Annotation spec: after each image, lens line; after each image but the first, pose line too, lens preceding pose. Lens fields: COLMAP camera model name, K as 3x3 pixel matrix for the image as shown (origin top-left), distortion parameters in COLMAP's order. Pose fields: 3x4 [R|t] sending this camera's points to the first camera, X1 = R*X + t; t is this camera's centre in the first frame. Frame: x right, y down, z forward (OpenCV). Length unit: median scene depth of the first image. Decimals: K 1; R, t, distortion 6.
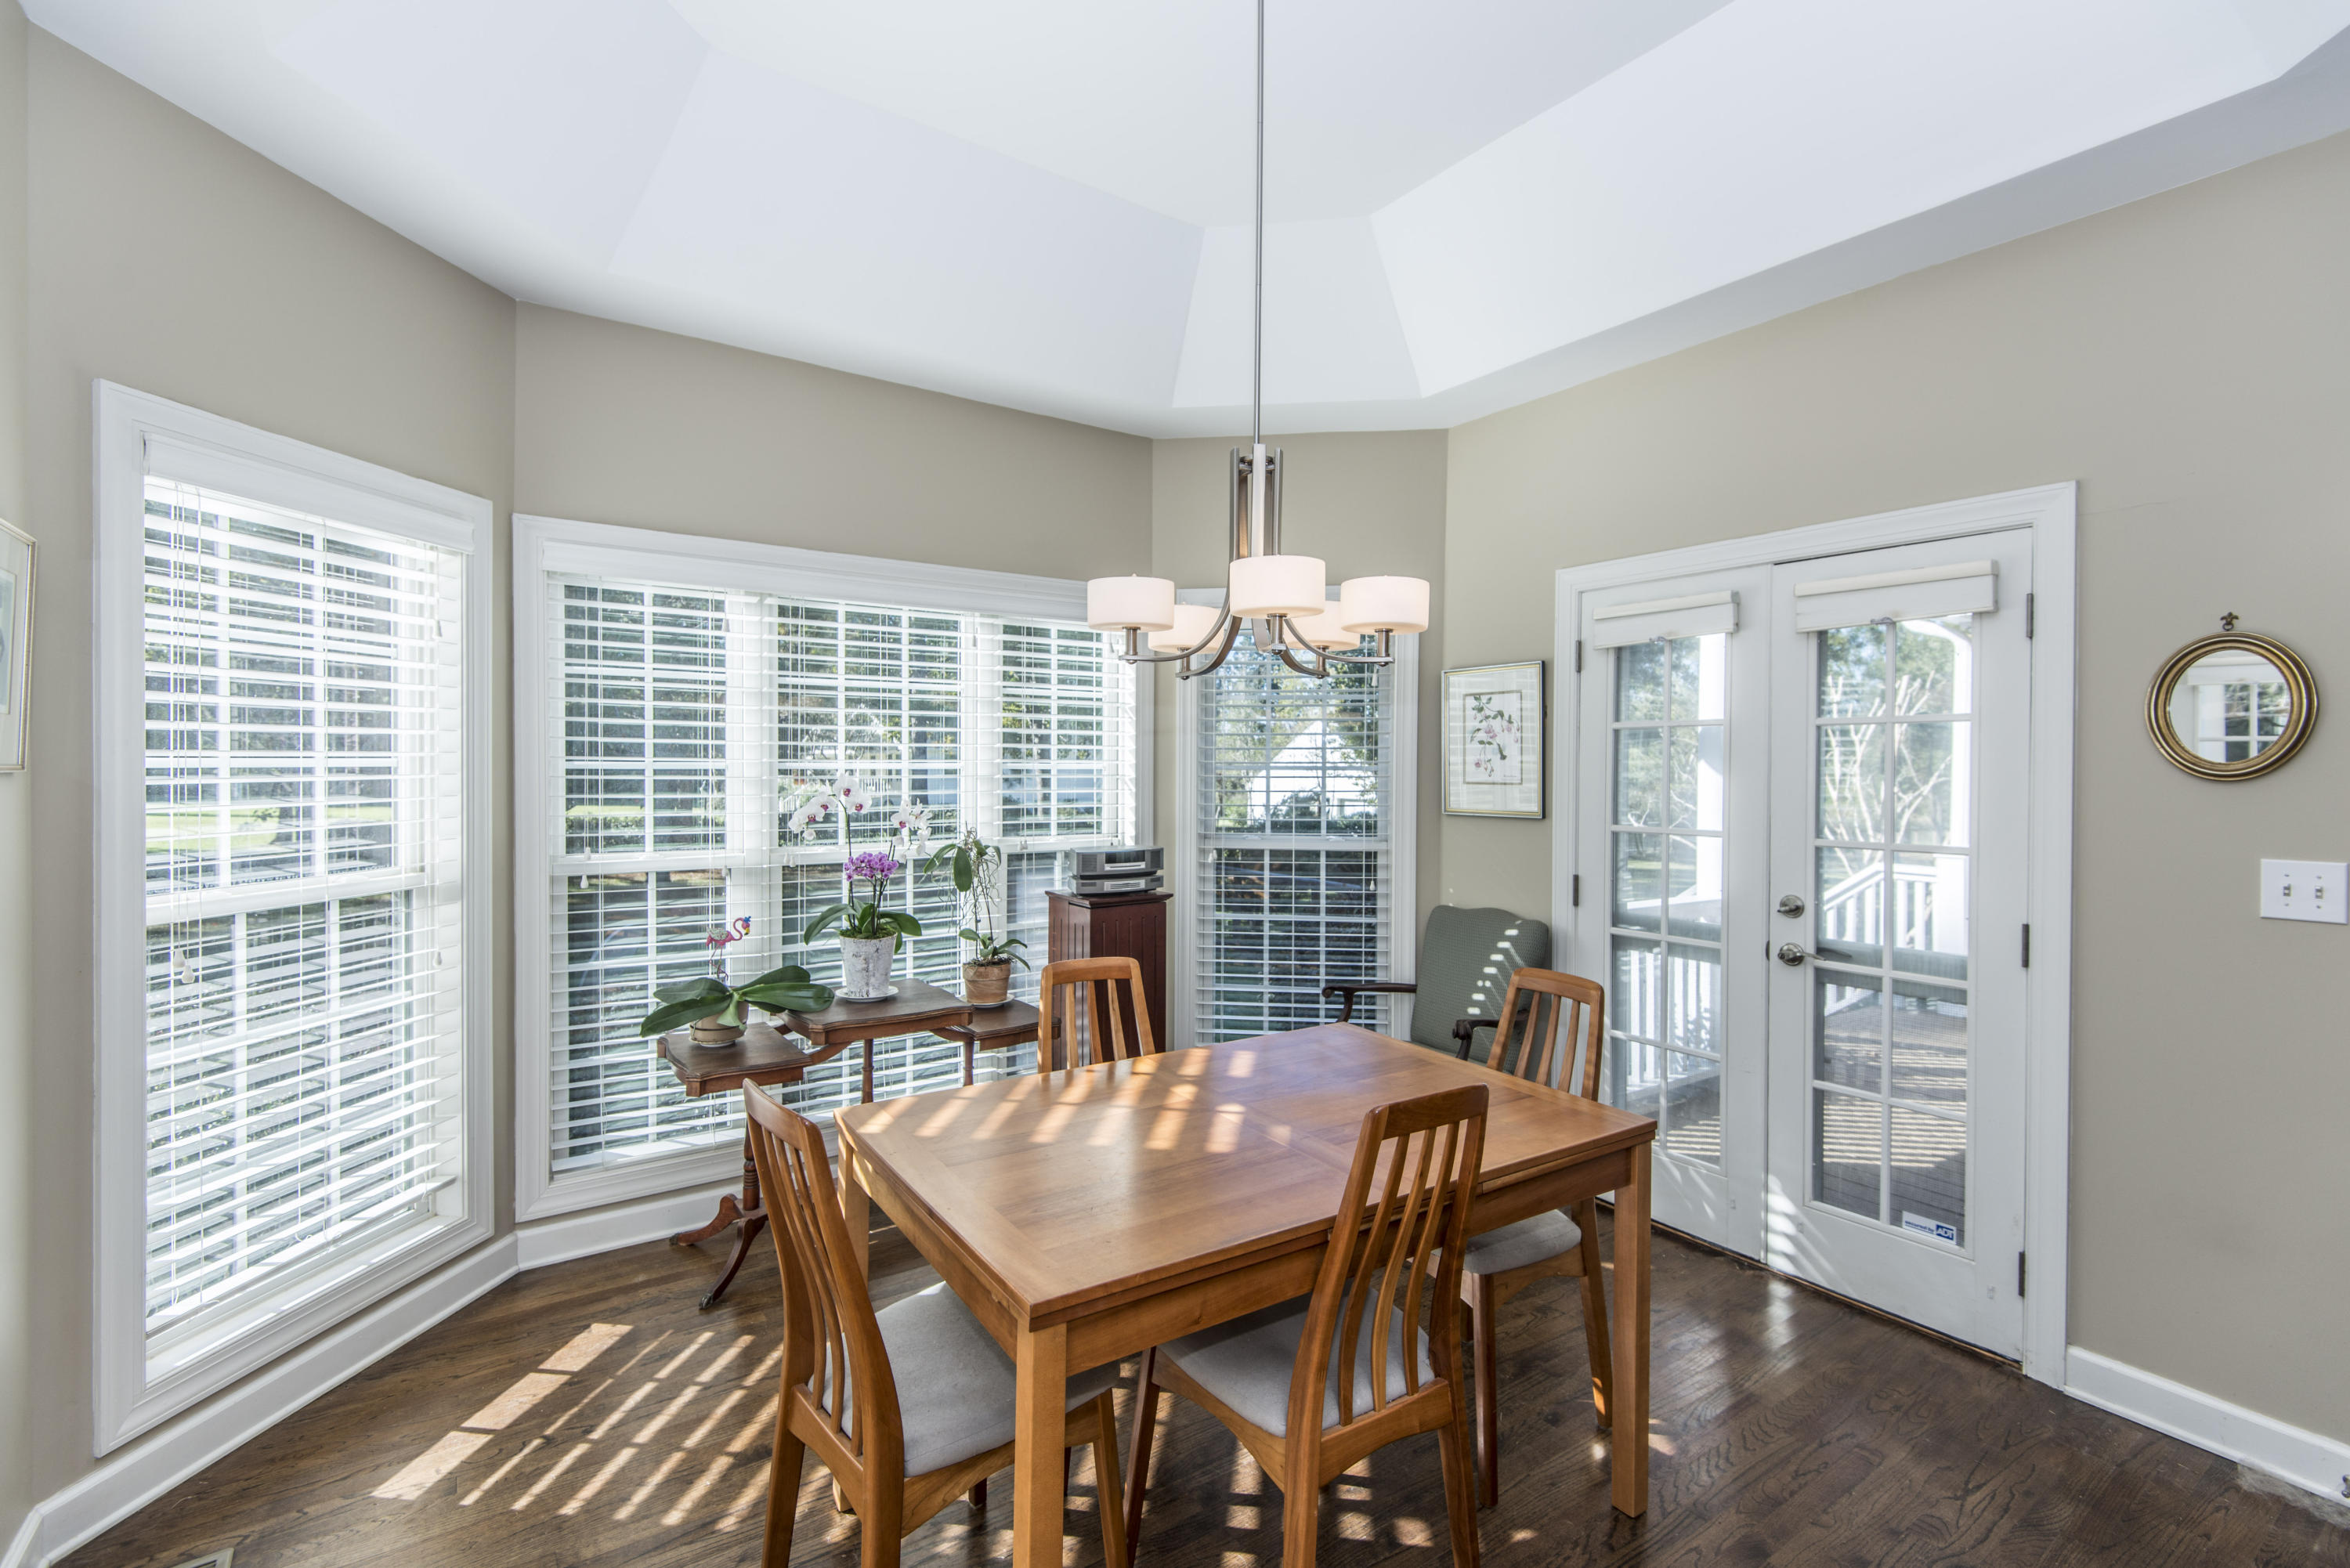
lens RADIAL K [[1060.5, 0, 1178.1], [0, 1060.5, 782.5], [0, 0, 1]] dist [0.003484, -0.000223]
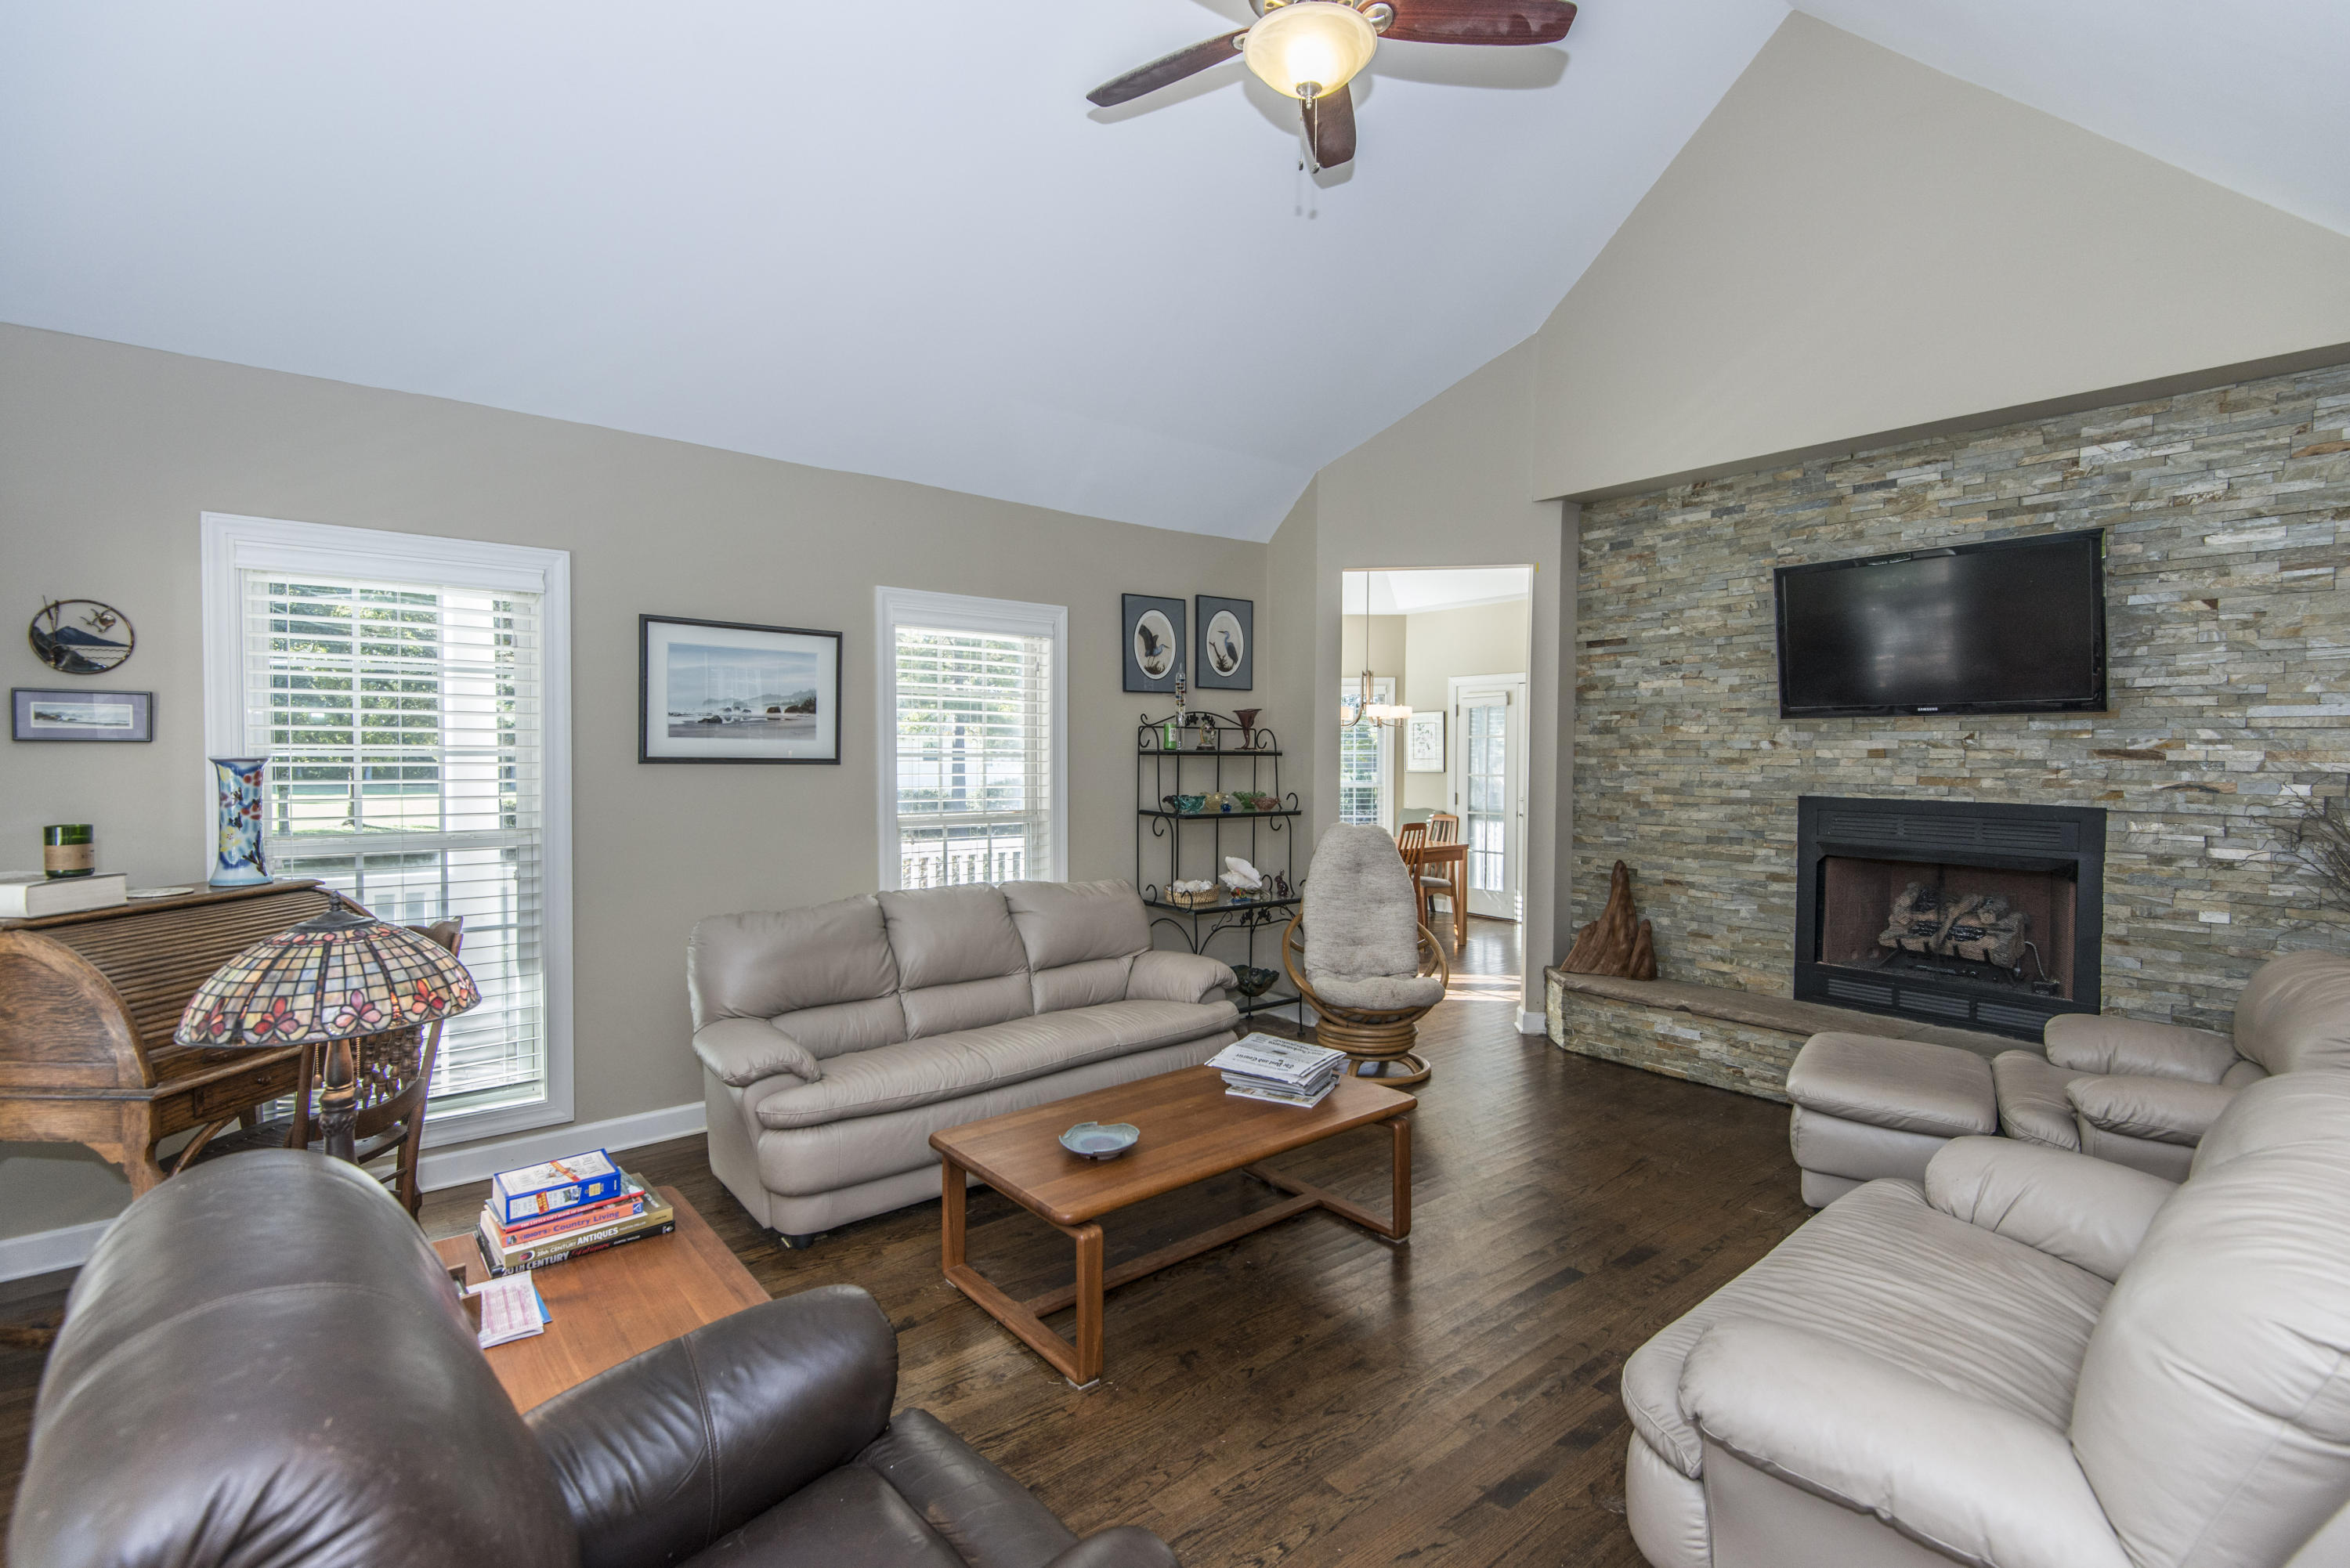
lens RADIAL K [[1060.5, 0, 1177.9], [0, 1060.5, 781.0], [0, 0, 1]] dist [0.003484, -0.000223]
pose [[0.997708, -0.004772, 0.067499, -0.475415], [0.003958, 0.999918, 0.012183, 0.020753], [-0.067552, -0.011888, 0.997645, -1.527599]]
